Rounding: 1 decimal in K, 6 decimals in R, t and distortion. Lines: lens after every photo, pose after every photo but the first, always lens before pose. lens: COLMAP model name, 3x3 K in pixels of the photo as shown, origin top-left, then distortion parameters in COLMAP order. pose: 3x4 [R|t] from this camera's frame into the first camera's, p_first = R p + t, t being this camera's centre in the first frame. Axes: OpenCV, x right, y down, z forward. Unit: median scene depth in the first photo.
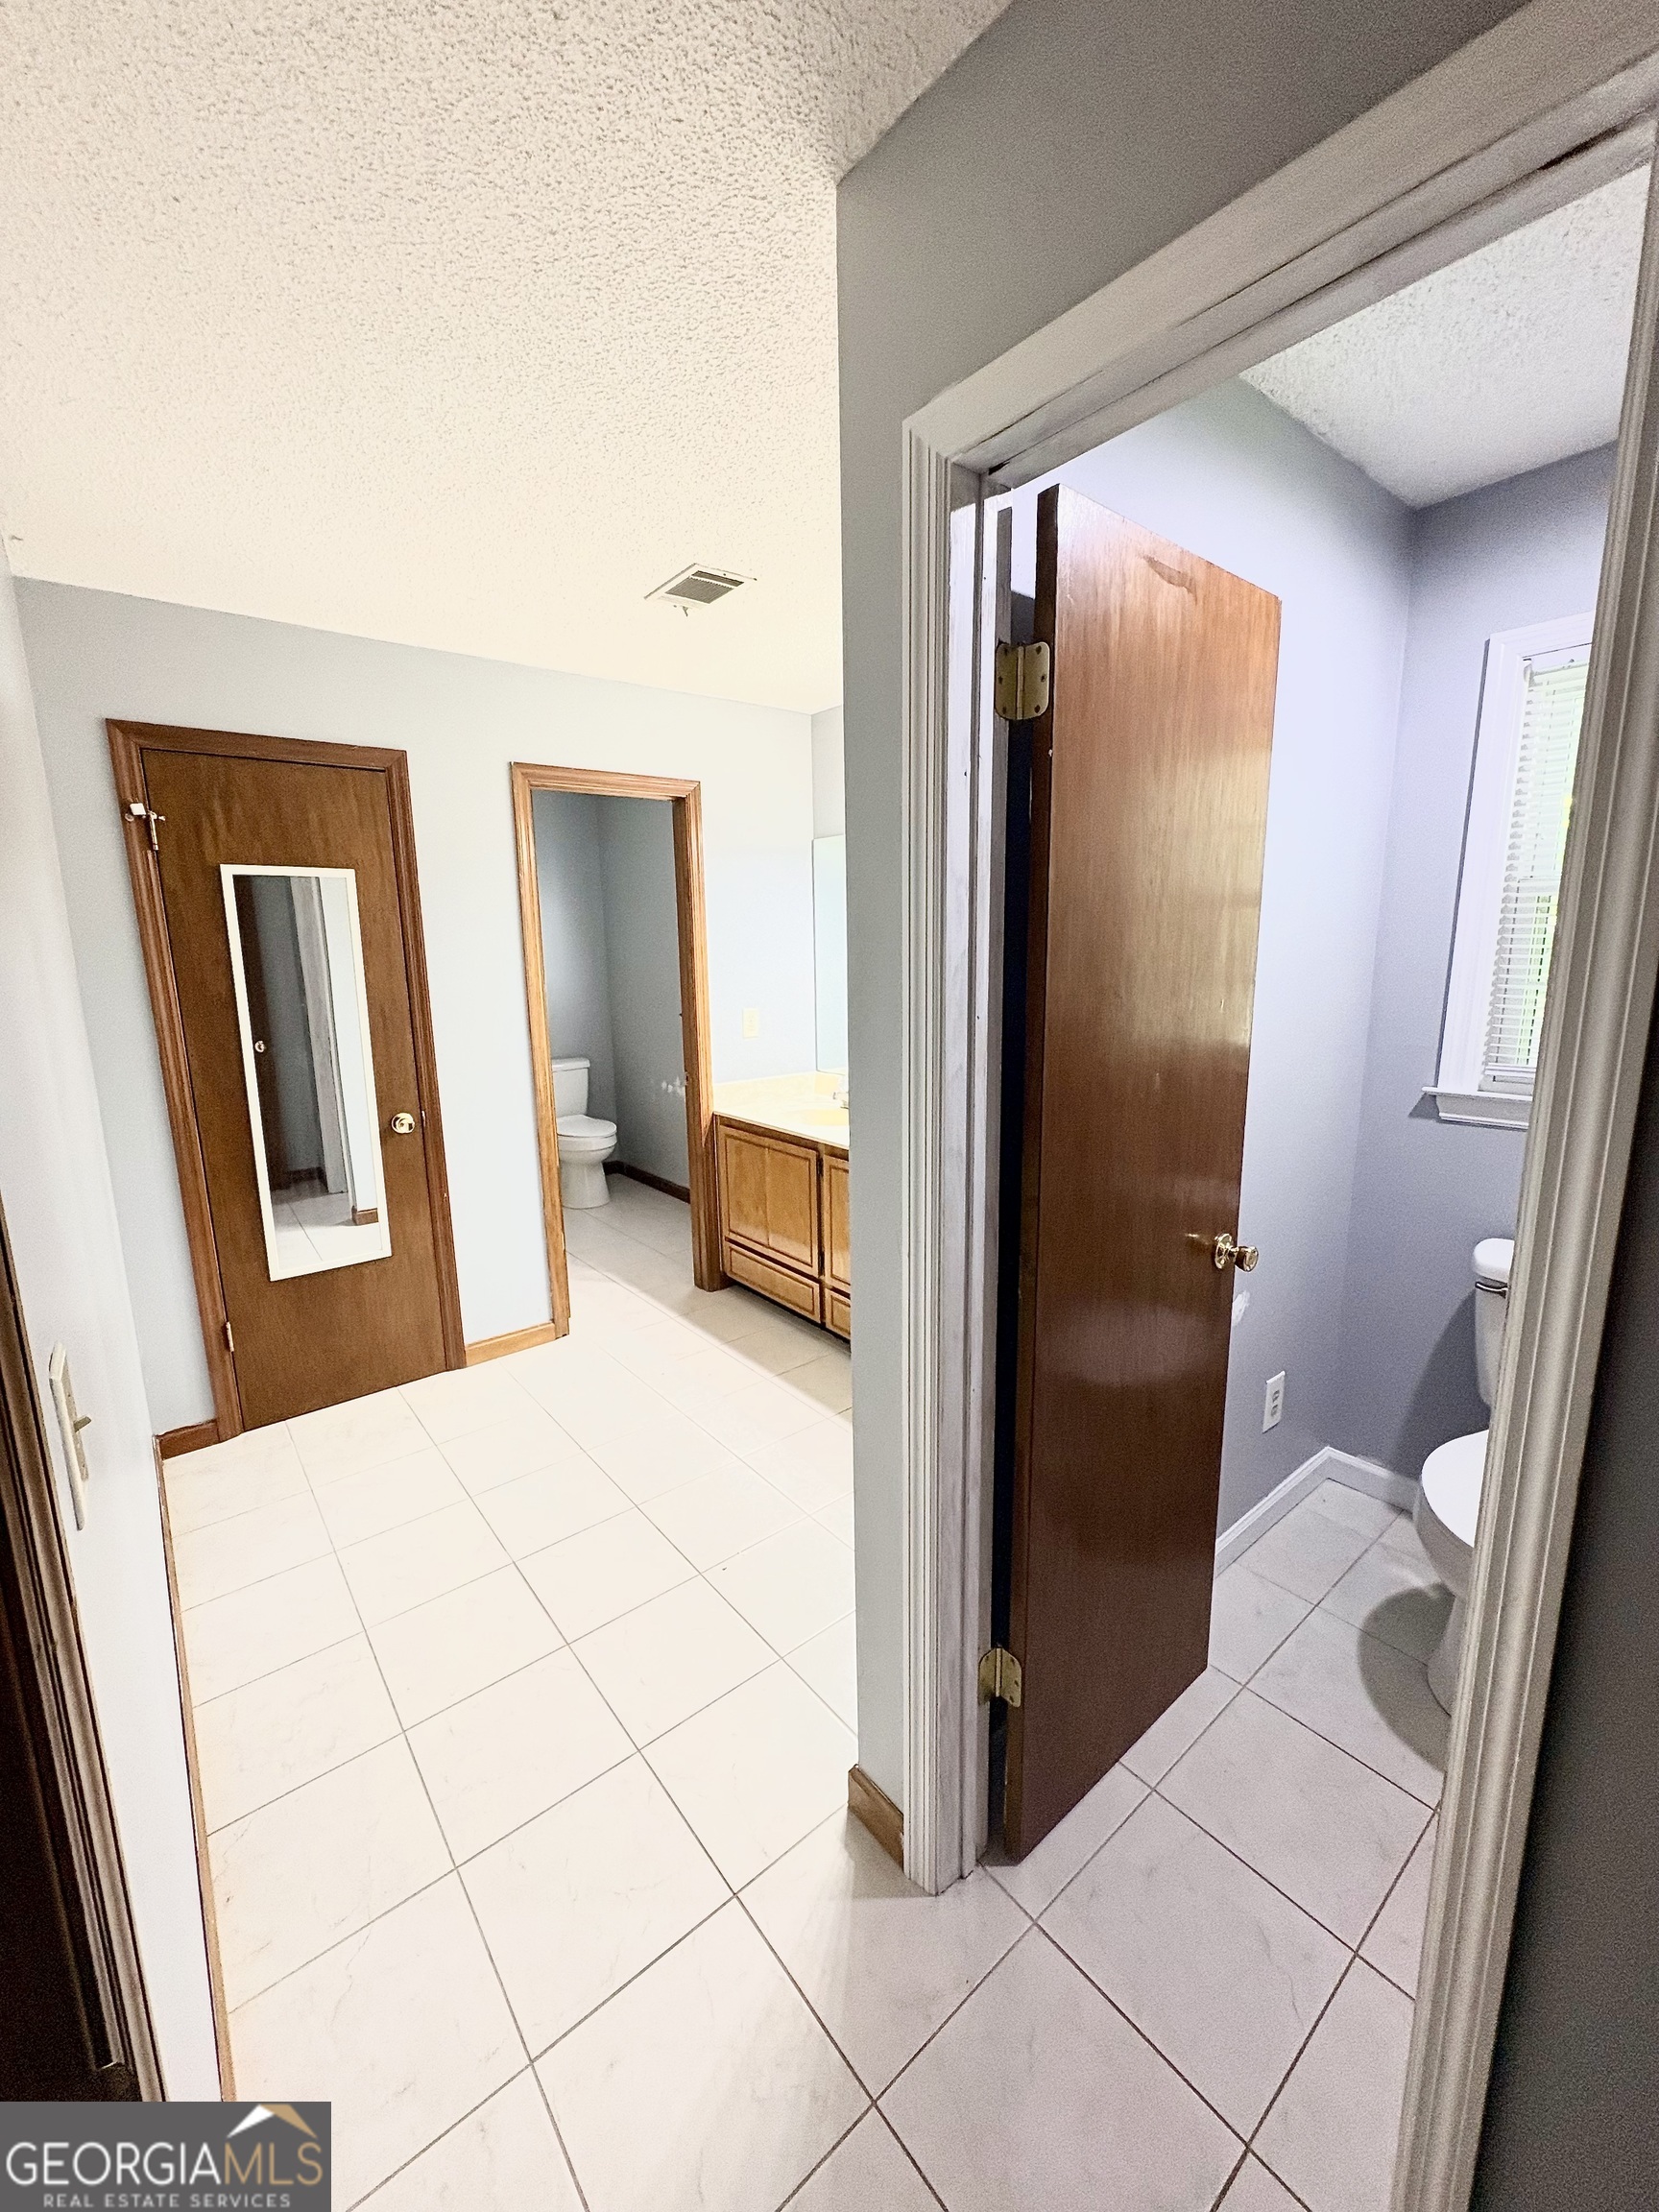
lens RADIAL K [[876.7, 0, 829.0], [0, 876.7, 1098.1], [0, 0, 1]] dist [-0.001579, -0.000517]
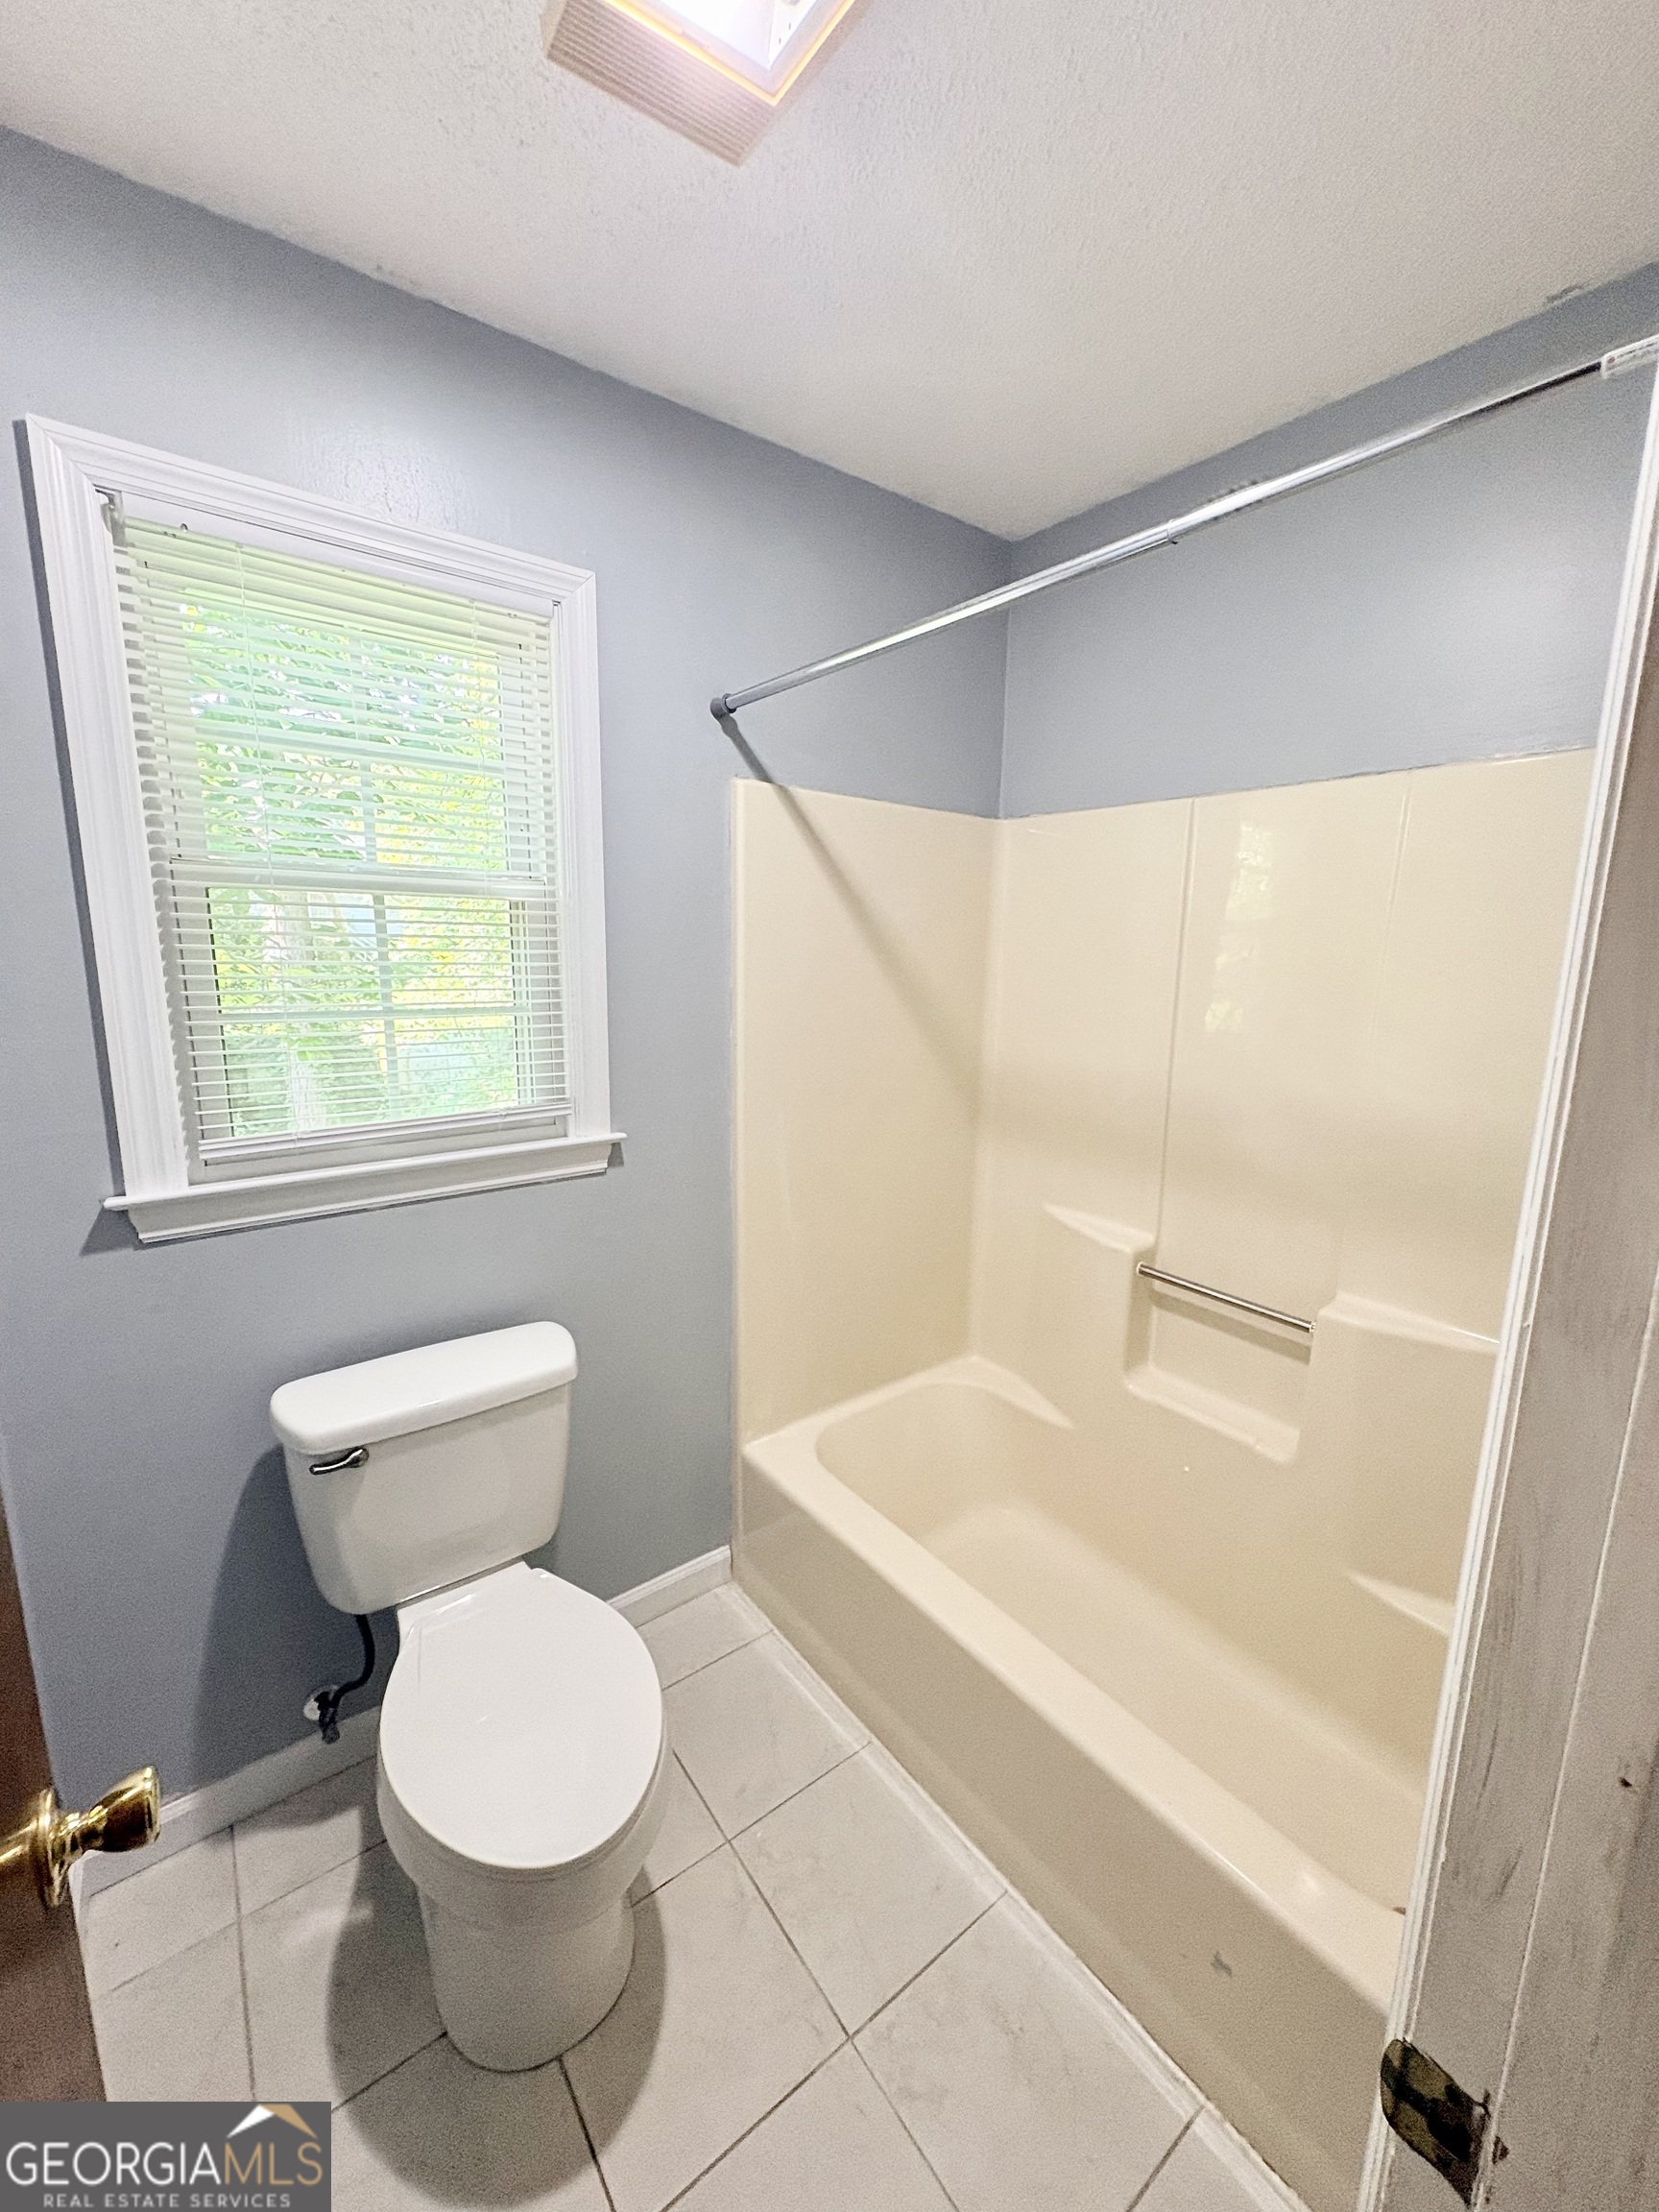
lens RADIAL K [[876.7, 0, 827.4], [0, 876.7, 1098.0], [0, 0, 1]] dist [-0.001579, -0.000517]
pose [[0.044767, -0.164507, 0.985360, 0.133233], [0.167848, 0.973565, 0.154912, -0.089675], [-0.984796, 0.158456, 0.071195, 0.468899]]
